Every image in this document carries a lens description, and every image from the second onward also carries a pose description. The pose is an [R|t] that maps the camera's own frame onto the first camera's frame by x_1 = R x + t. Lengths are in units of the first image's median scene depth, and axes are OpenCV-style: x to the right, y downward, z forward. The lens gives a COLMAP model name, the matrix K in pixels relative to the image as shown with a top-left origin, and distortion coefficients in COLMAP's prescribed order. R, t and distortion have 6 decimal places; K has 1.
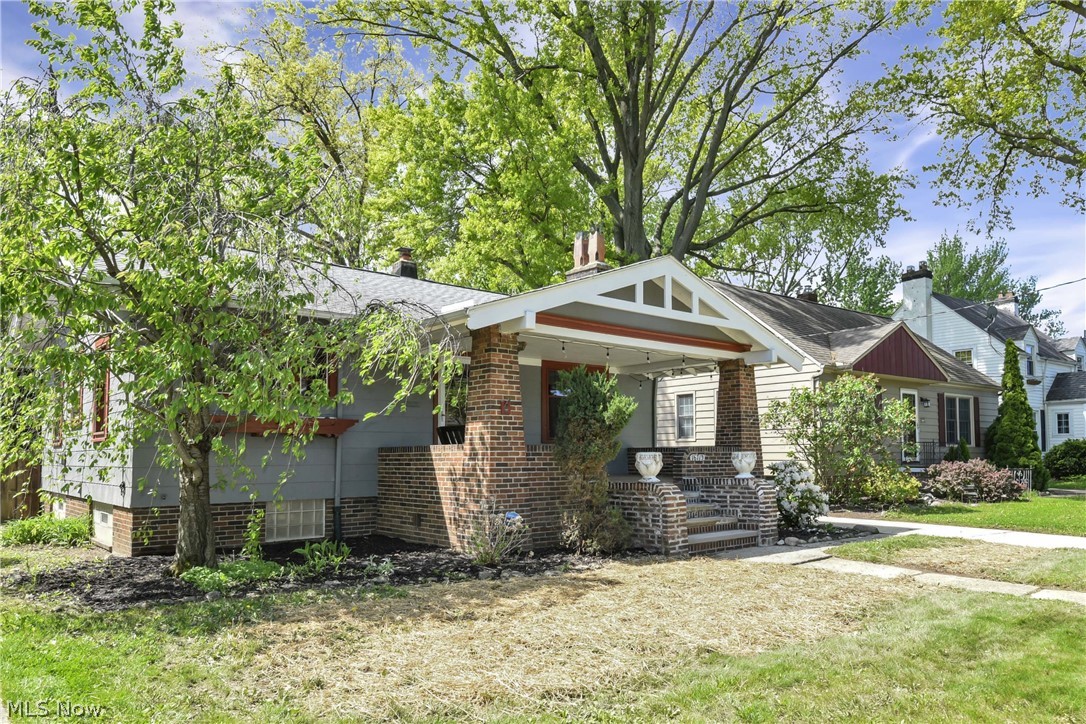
lens RADIAL K [[707.4, 0, 546.9], [0, 707.4, 419.9], [0, 0, 1]] dist [0.003179, 0.000370]
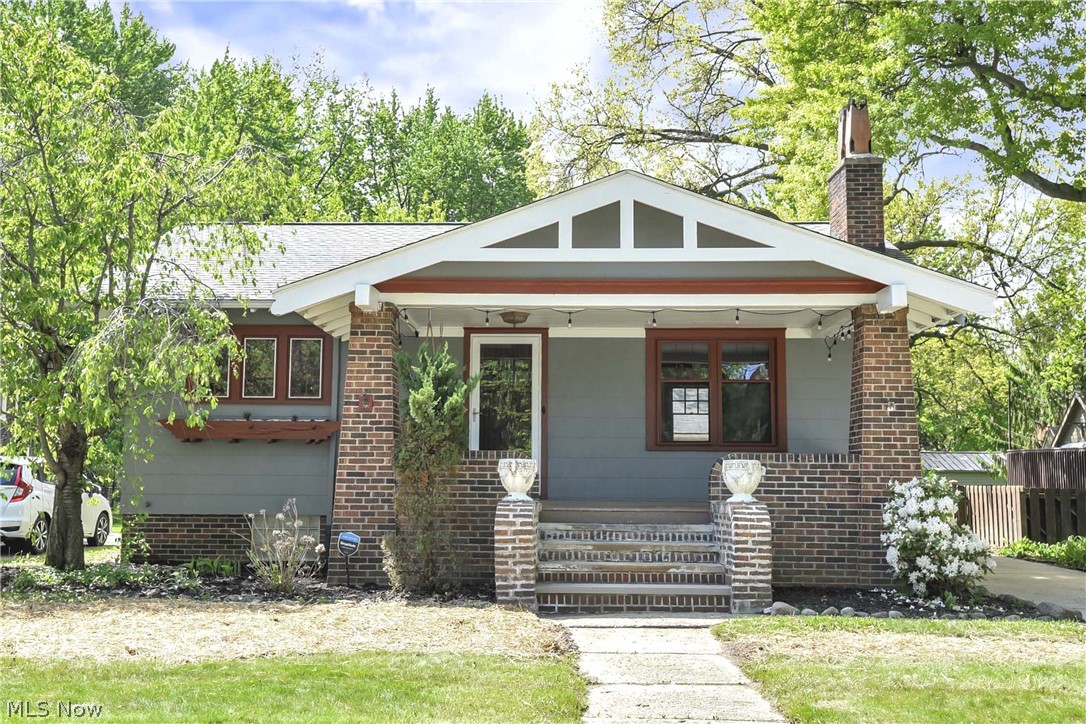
lens RADIAL K [[1165.8, 0, 543.0], [0, 1165.8, 362.0], [0, 0, 1]] dist [0.008611, -0.010903]
pose [[0.760679, -0.053538, -0.646916, 0.946188], [0.020002, 0.998053, -0.059079, 0.017936], [0.648820, 0.032000, 0.760269, 0.118477]]
